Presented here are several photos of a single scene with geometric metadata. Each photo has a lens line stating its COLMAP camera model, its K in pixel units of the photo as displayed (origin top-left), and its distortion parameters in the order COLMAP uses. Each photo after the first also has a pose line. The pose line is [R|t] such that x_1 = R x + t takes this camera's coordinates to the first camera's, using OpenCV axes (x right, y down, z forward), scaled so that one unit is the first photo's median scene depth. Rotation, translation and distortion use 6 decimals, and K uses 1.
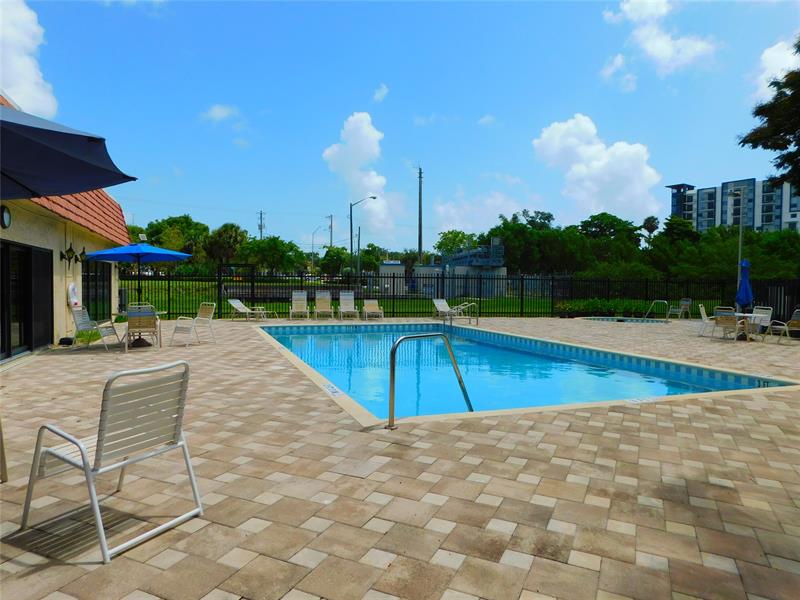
lens RADIAL K [[533.2, 0, 399.1], [0, 533.2, 298.3], [0, 0, 1]] dist [-0.005730, 0.001663]
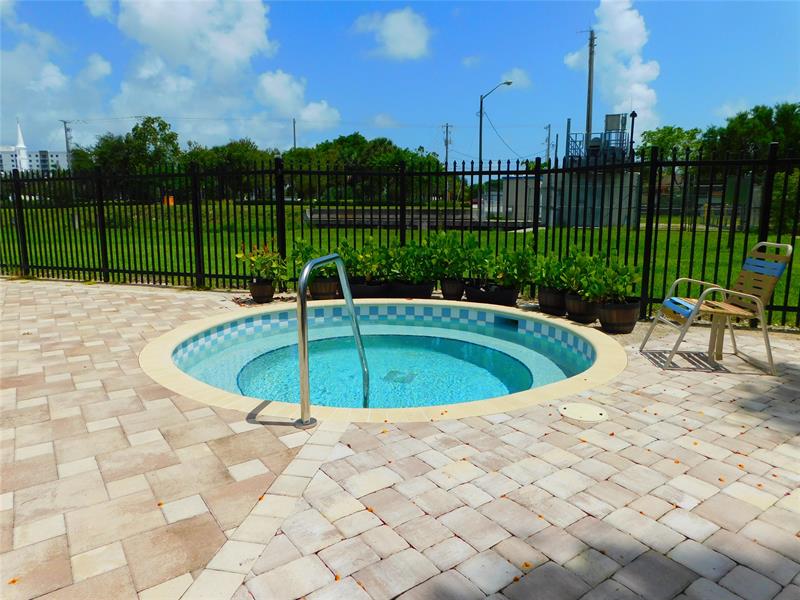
lens RADIAL K [[533.2, 0, 400.5], [0, 533.2, 297.8], [0, 0, 1]] dist [-0.005730, 0.001663]
pose [[0.870446, 0.077226, -0.486169, 0.143597], [-0.010873, 0.990393, 0.137853, -0.000730], [0.492145, -0.114708, 0.862923, 0.208114]]
